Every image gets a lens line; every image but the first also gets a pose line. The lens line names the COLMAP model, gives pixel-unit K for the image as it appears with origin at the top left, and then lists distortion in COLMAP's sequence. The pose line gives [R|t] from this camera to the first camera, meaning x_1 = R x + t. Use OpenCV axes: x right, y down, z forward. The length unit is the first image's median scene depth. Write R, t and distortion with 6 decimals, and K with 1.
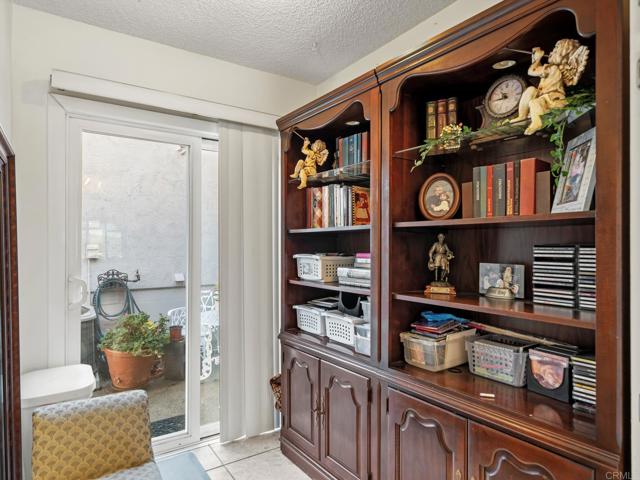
lens RADIAL K [[391.8, 0, 320.0], [0, 391.8, 240.0], [0, 0, 1]] dist [-0.000369, -0.000125]
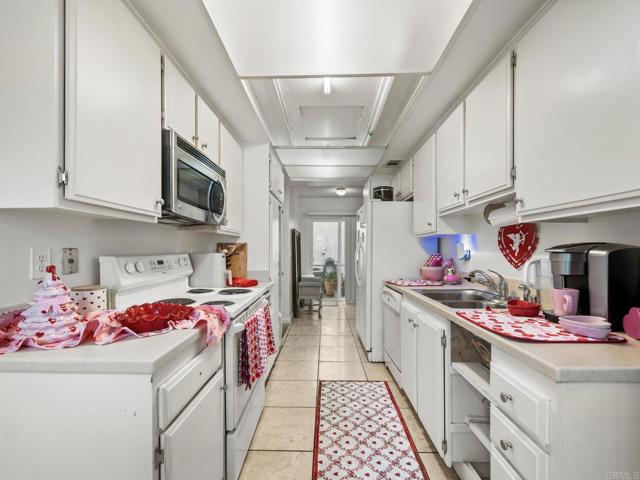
lens RADIAL K [[285.6, 0, 318.8], [0, 285.6, 250.5], [0, 0, 1]] dist [-0.002949, -0.000356]
pose [[0.815594, 0.001741, -0.578622, 1.136842], [0.007623, 0.999876, 0.013753, -0.009892], [0.578574, -0.015628, 0.815480, -1.394254]]
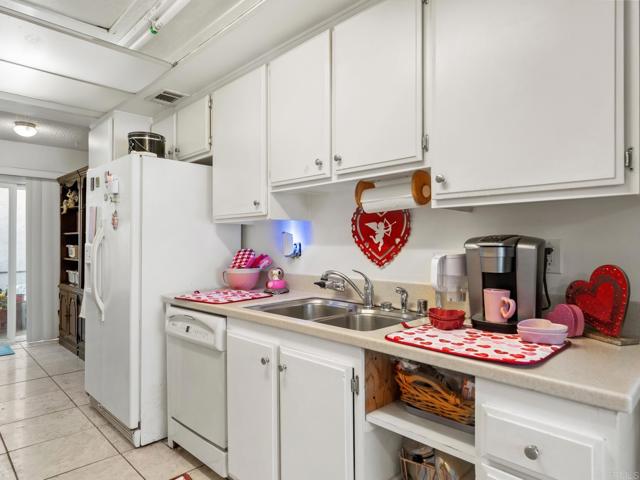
lens RADIAL K [[402.1, 0, 320.0], [0, 402.1, 240.0], [0, 0, 1]] dist [-0.002339, -0.000335]
pose [[0.982448, 0.002639, 0.186516, 0.825631], [-0.003888, 0.999972, 0.006330, -0.008288], [-0.186494, -0.006945, 0.982432, -1.266798]]
